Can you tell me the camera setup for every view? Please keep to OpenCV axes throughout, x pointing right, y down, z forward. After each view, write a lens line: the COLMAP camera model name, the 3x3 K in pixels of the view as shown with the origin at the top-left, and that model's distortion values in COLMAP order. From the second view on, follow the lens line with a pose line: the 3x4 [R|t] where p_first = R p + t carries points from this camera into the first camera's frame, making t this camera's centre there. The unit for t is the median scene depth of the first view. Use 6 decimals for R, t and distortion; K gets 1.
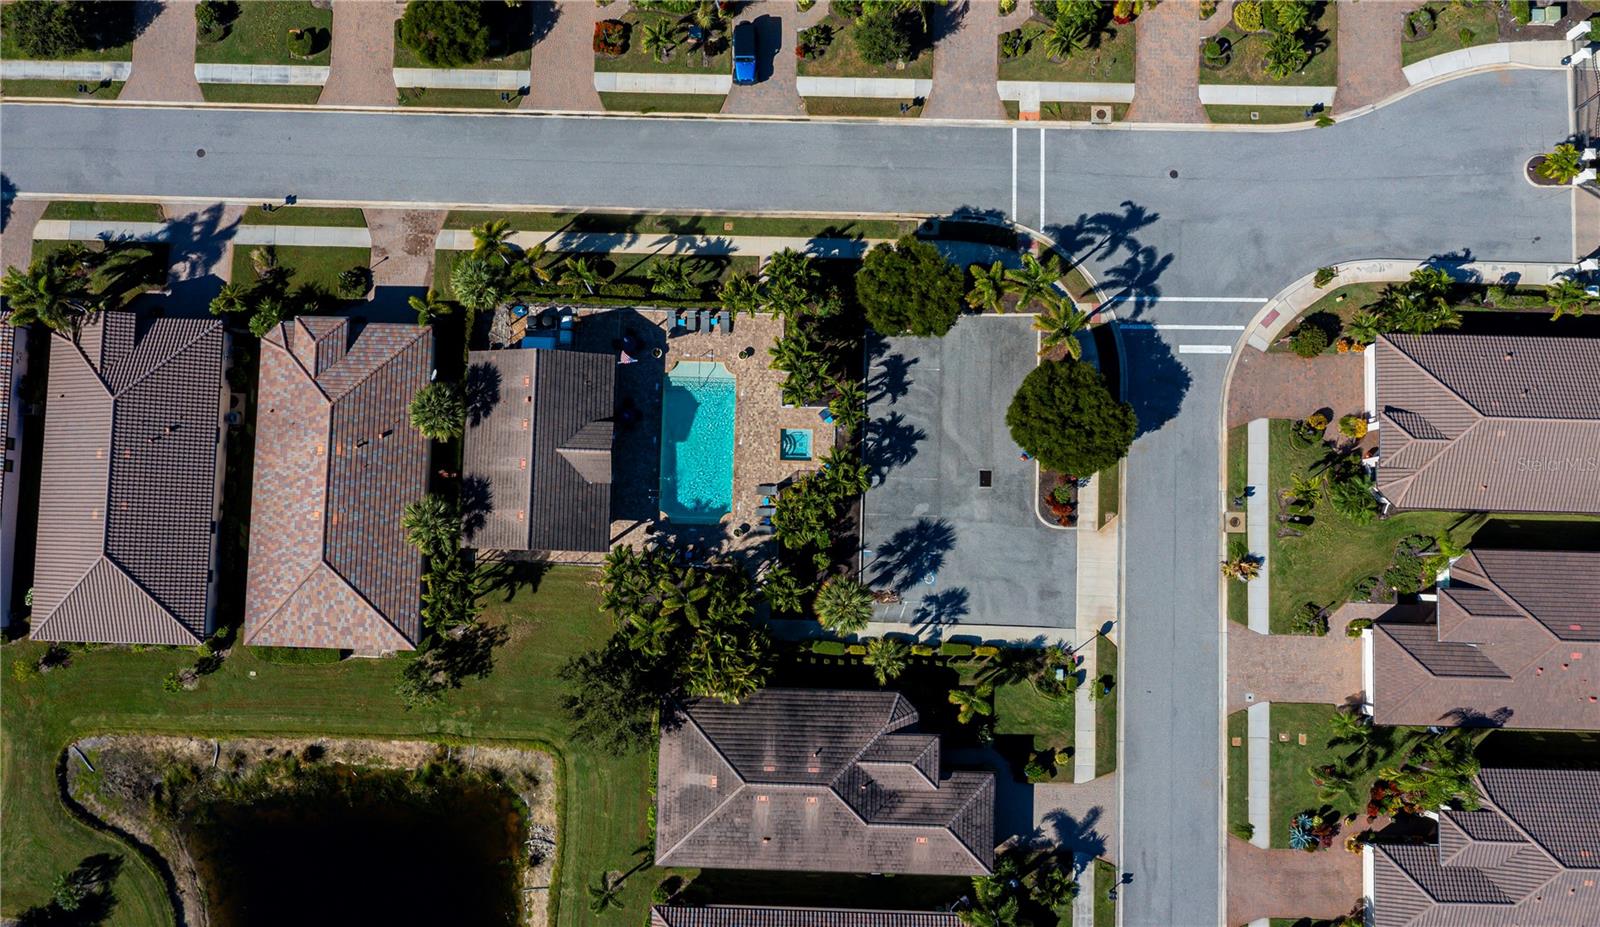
lens RADIAL K [[1283.4, 0, 761.1], [0, 1283.4, 464.9], [0, 0, 1]] dist [-0.012068, 0.004093]
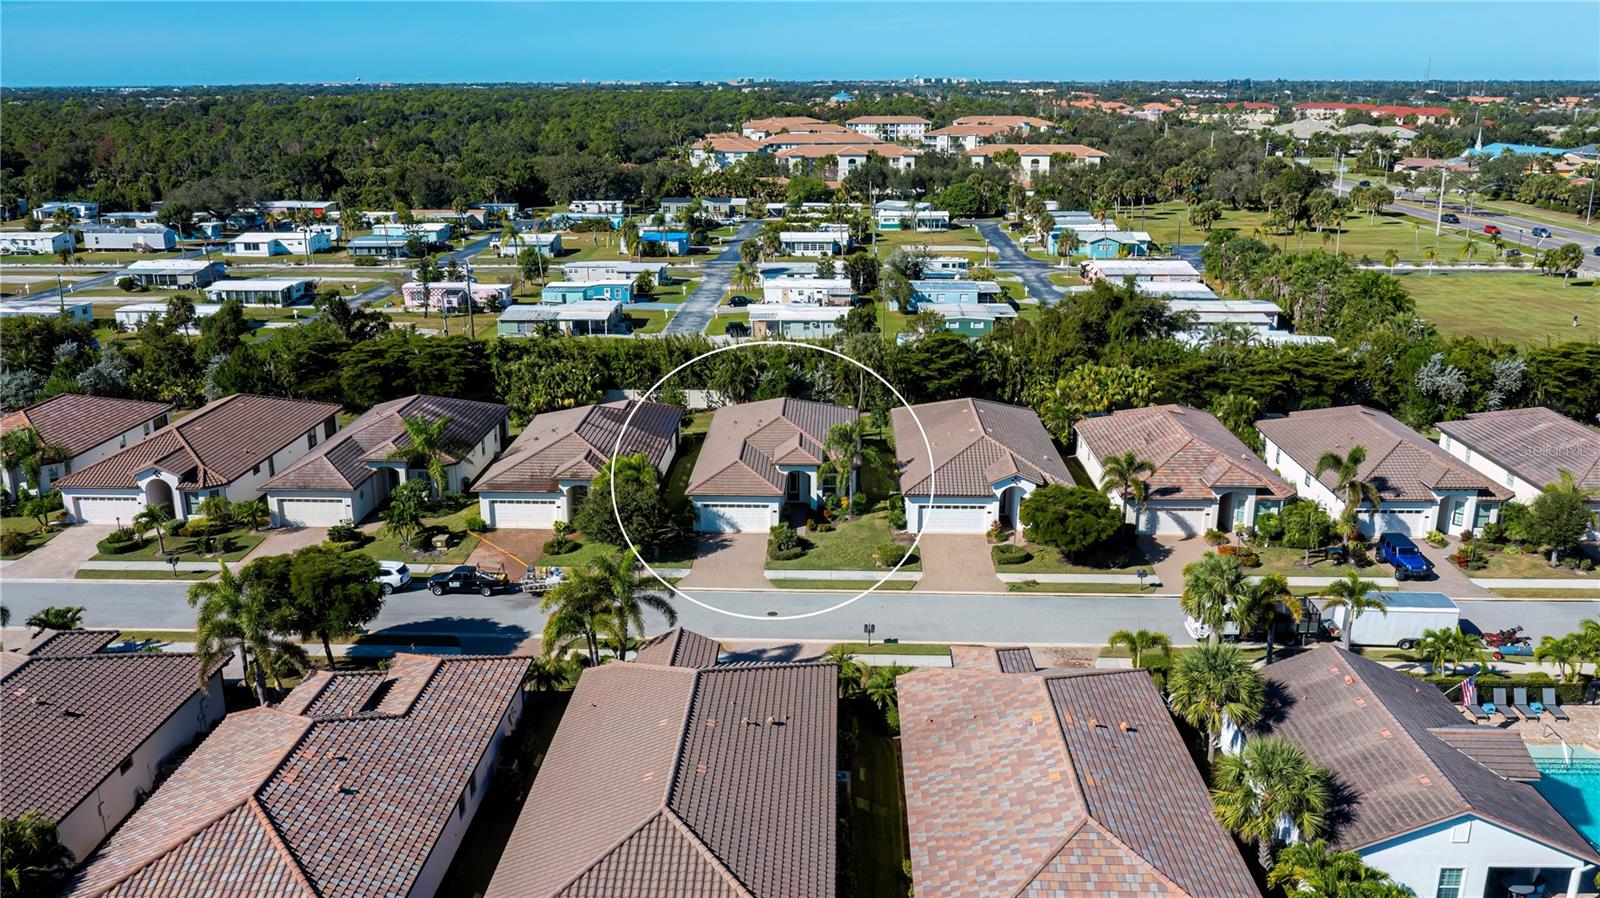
lens RADIAL K [[1260.6, 0, 802.0], [0, 1260.6, 445.2], [0, 0, 1]] dist [-0.019799, 0.004095]
pose [[0.999930, 0.011719, -0.001504, -0.428098], [-0.005593, 0.357351, -0.933953, 0.464003], [-0.010408, 0.933896, 0.357392, 0.632315]]
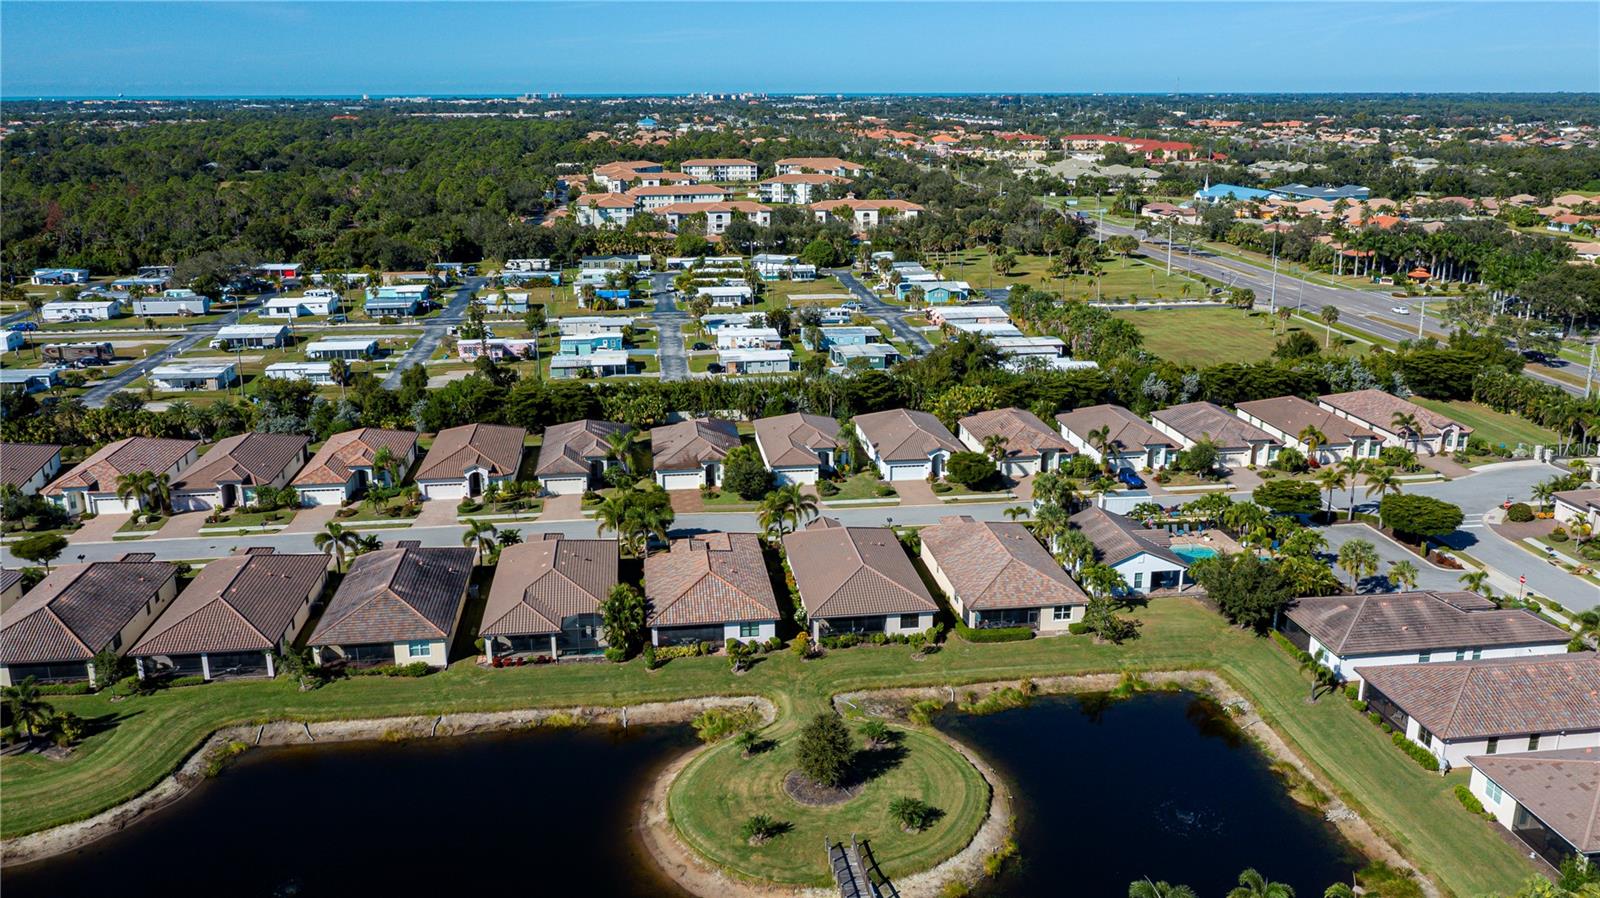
lens RADIAL K [[1258.4, 0, 801.8], [0, 1258.4, 443.8], [0, 0, 1]] dist [-0.013597, 0.004554]
pose [[0.987086, -0.032572, 0.156845, -0.745470], [0.158371, 0.345616, -0.924915, 1.225925], [-0.024082, 0.937811, 0.346311, 0.362480]]
